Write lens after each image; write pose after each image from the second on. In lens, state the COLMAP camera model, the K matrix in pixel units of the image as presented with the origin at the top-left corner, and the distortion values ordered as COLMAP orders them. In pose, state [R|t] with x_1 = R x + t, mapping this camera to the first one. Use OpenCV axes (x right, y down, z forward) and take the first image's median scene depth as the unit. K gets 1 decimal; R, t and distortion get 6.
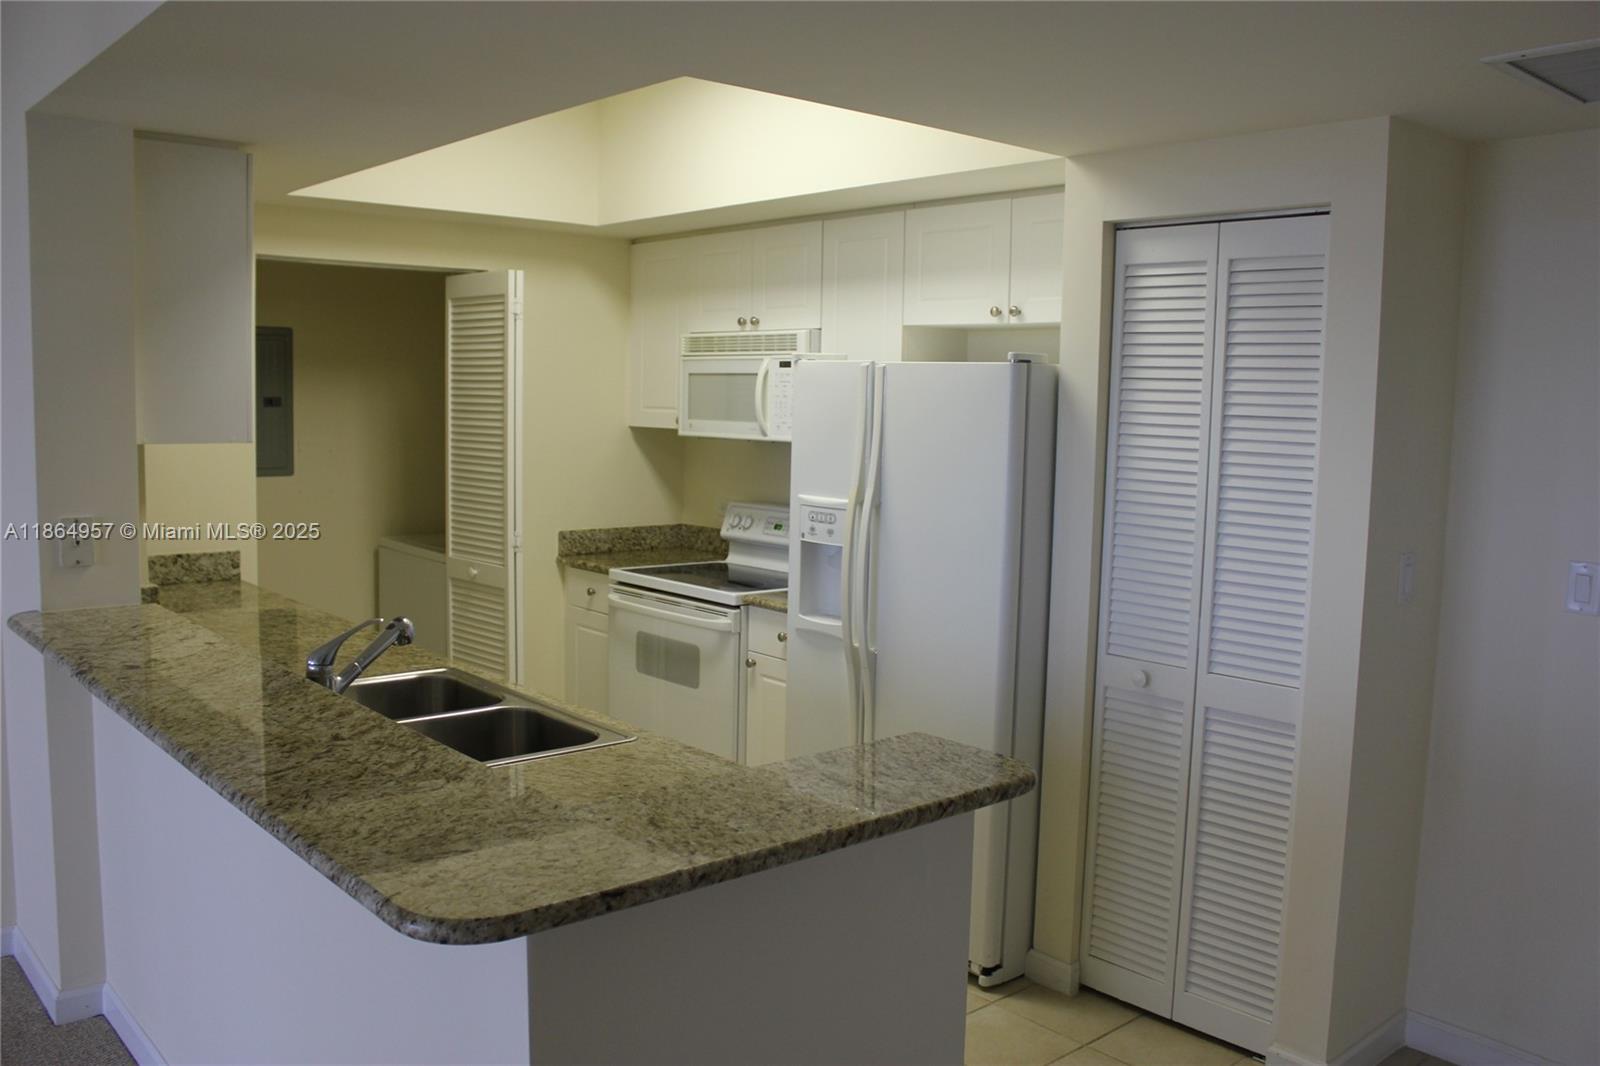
lens RADIAL K [[1337.8, 0, 806.1], [0, 1337.8, 538.9], [0, 0, 1]] dist [-0.160167, 0.137794]
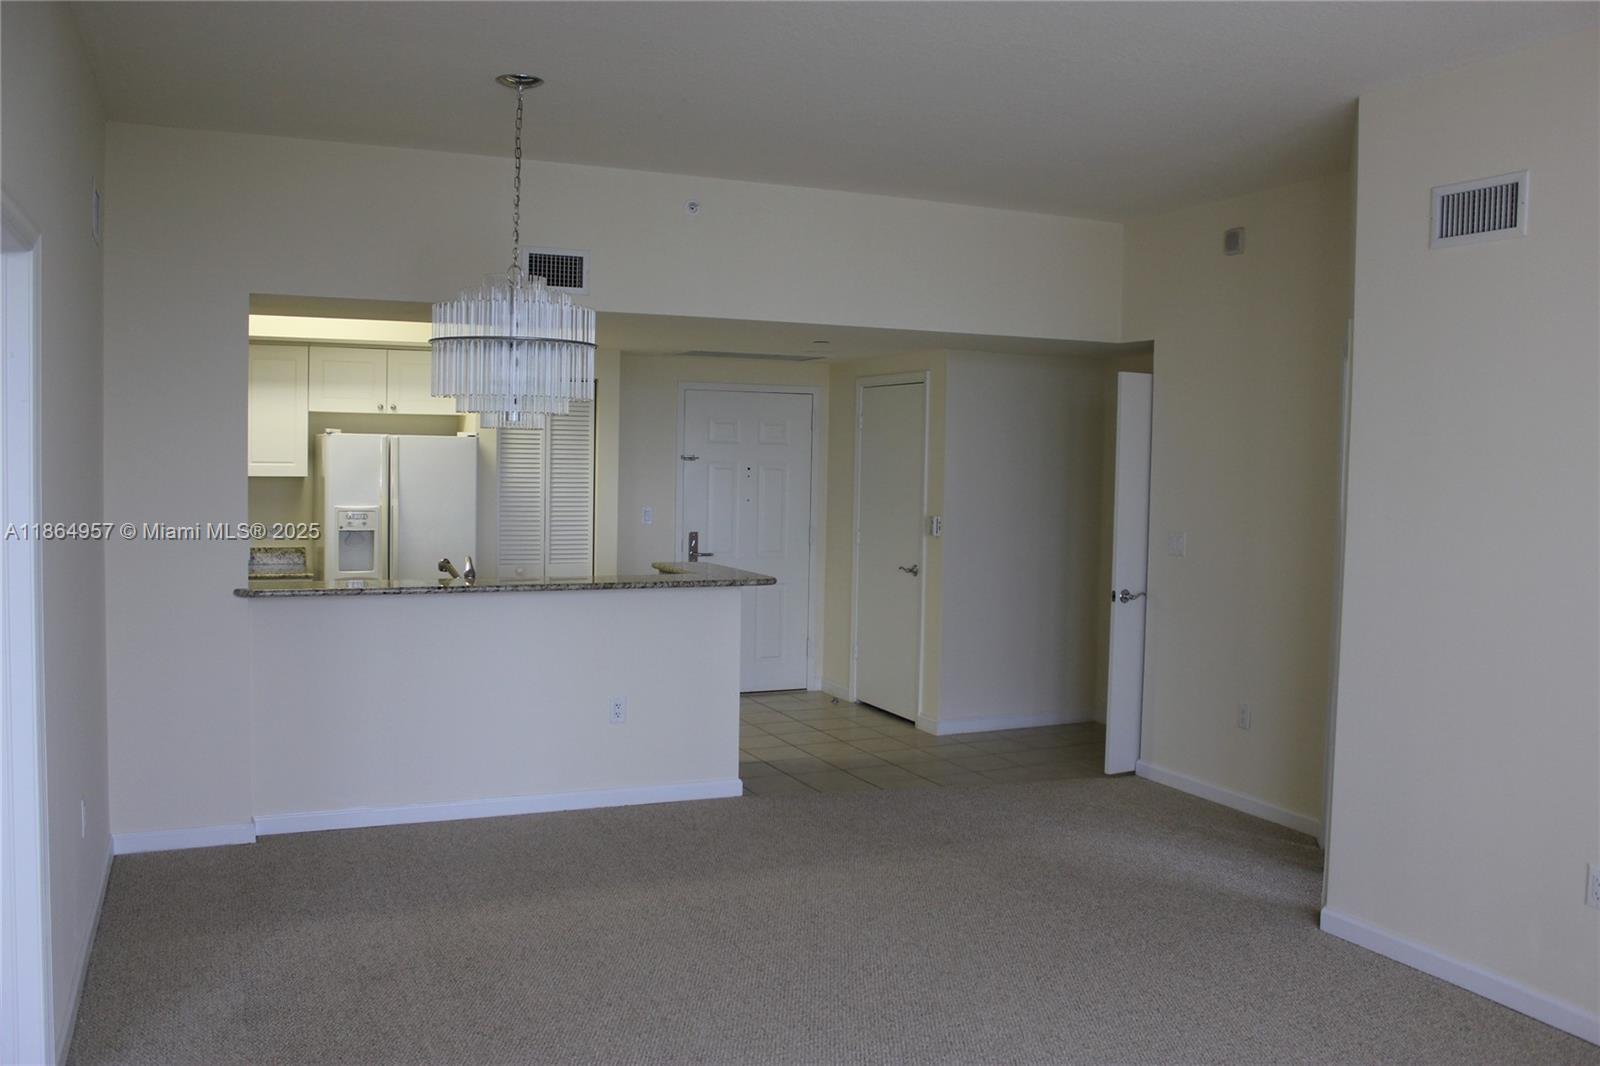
lens RADIAL K [[1337.8, 0, 805.2], [0, 1337.8, 532.6], [0, 0, 1]] dist [-0.160167, 0.137794]
pose [[0.285496, -0.071119, 0.955737, -1.358259], [0.088537, 0.994935, 0.047588, -0.021847], [-0.954282, 0.071032, 0.290347, -0.123355]]
